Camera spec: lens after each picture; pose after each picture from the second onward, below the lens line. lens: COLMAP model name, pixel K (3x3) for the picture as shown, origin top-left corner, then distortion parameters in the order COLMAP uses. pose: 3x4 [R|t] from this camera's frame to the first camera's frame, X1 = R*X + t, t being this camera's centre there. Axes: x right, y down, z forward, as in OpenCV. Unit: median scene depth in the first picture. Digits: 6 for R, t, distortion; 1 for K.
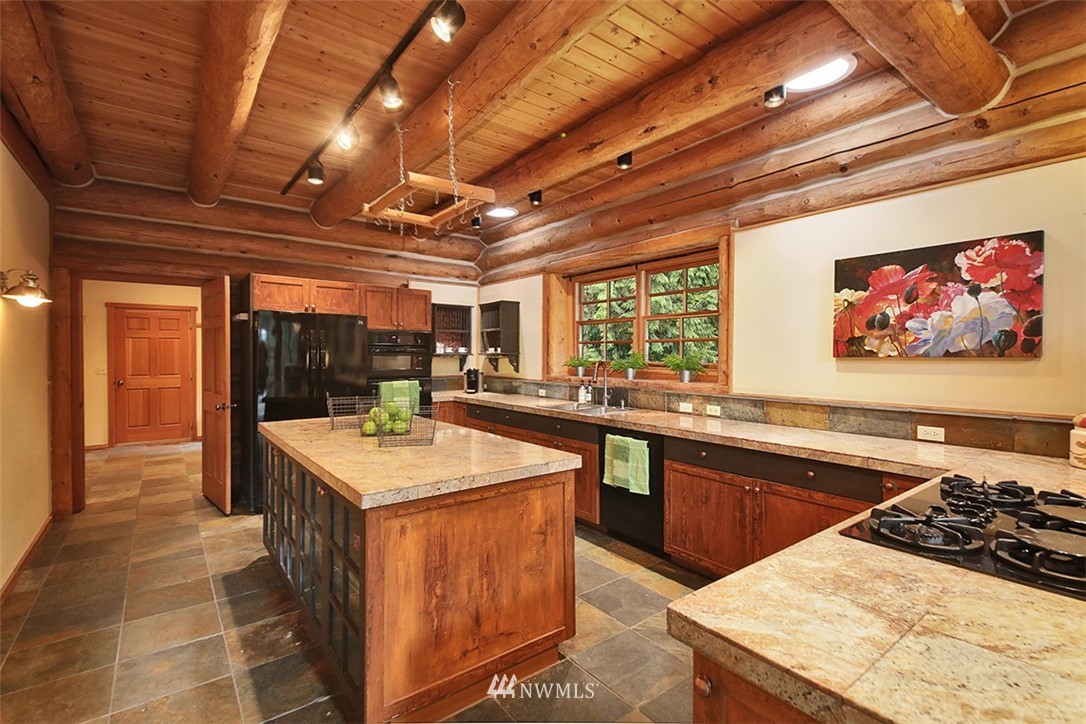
lens RADIAL K [[489.3, 0, 542.6], [0, 489.3, 358.7], [0, 0, 1]] dist [0.075254, -0.041994]
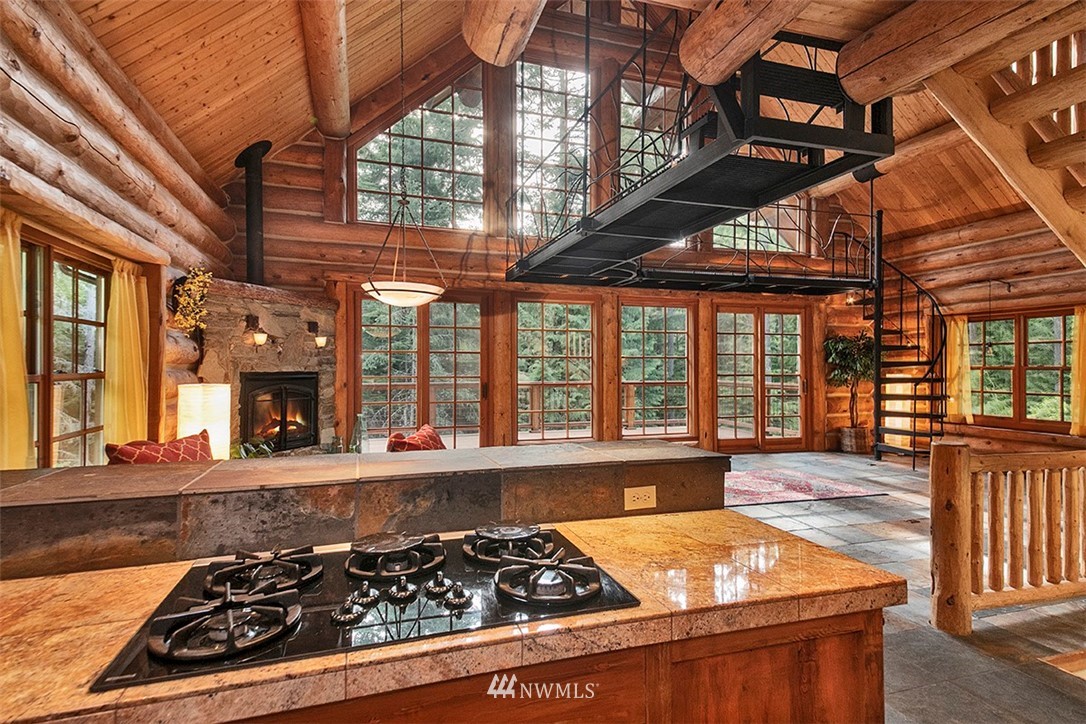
lens RADIAL K [[559.0, 0, 559.5], [0, 559.0, 365.2], [0, 0, 1]] dist [0.054278, 0.000032]
pose [[-0.953300, 0.000349, 0.302024, 0.199089], [0.002042, 0.999984, 0.005288, -0.006989], [-0.302017, 0.005658, -0.953286, 0.814775]]
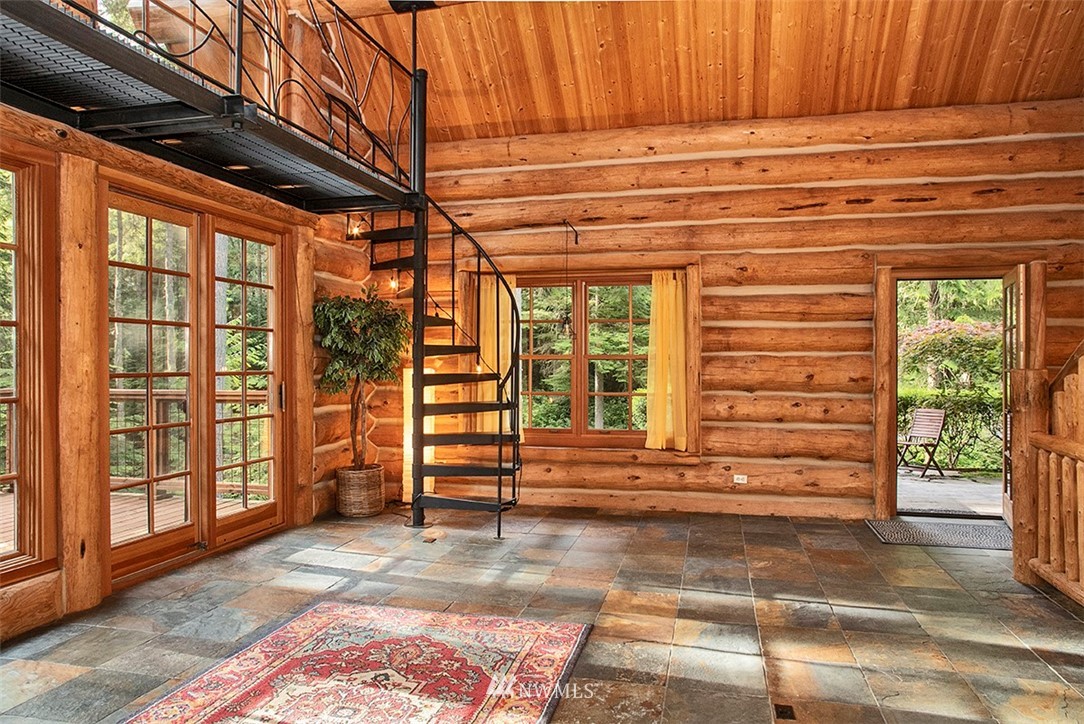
lens RADIAL K [[725.4, 0, 542.0], [0, 725.4, 362.0], [0, 0, 1]] dist [-0.003363, -0.000278]
pose [[-0.776845, 0.001988, -0.629689, 0.523062], [-0.005608, 0.999934, 0.010076, 0.016104], [0.629667, 0.011359, -0.776782, -0.599671]]
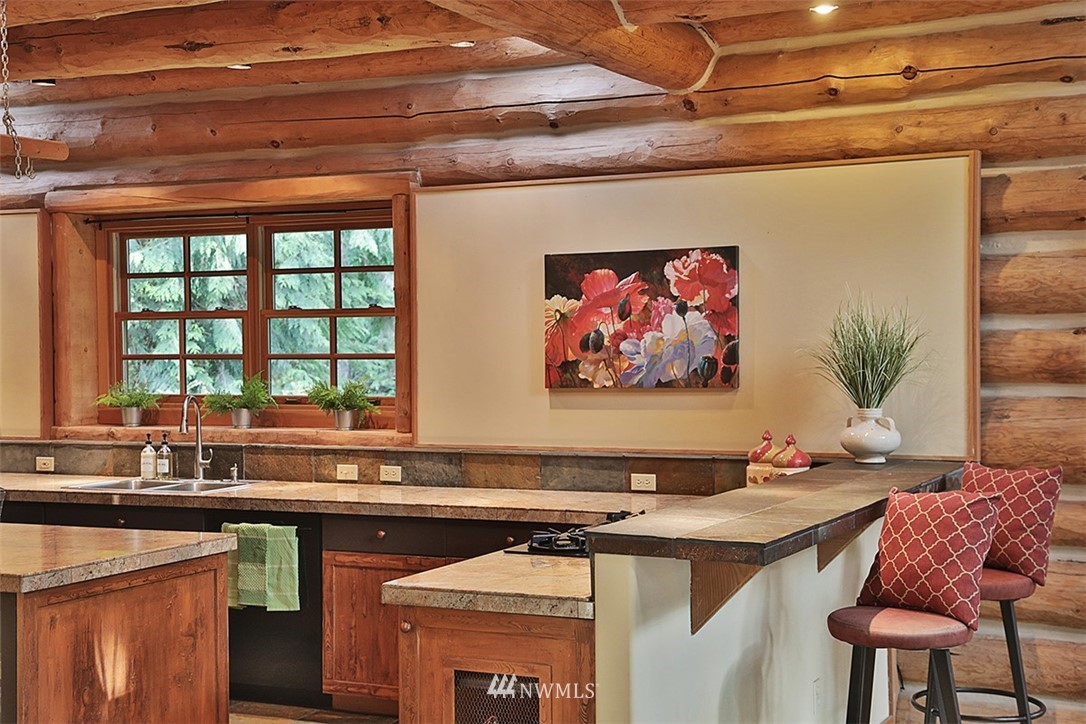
lens RADIAL K [[1580.6, 0, 529.2], [0, 1580.6, 365.4], [0, 0, 1]] dist [0.128465, 0.018913]
pose [[0.903822, -0.019284, 0.427473, -0.410863], [0.016460, 0.999811, 0.010302, -0.058939], [-0.427591, -0.002275, 0.903969, -1.041858]]
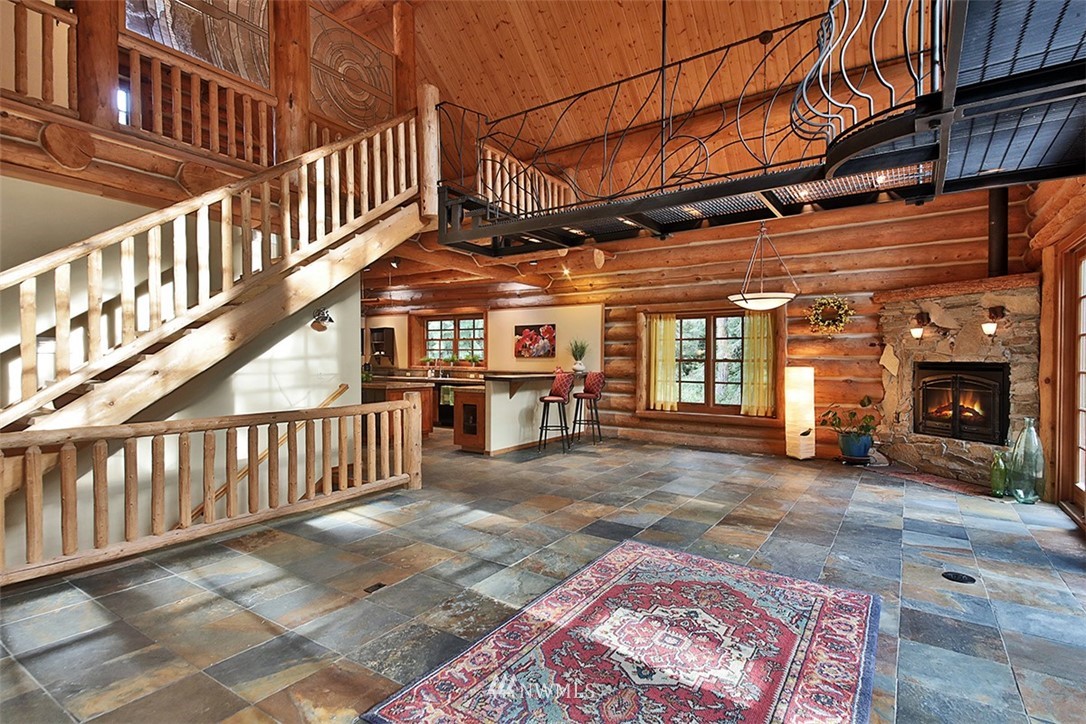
lens RADIAL K [[540.0, 0, 531.1], [0, 540.0, 361.5], [0, 0, 1]] dist [0.080737, -0.041307]
pose [[0.954465, 0.004847, 0.298284, -0.316699], [-0.004269, 0.999988, -0.002589, 0.034143], [-0.298293, 0.001198, 0.954474, -2.198877]]
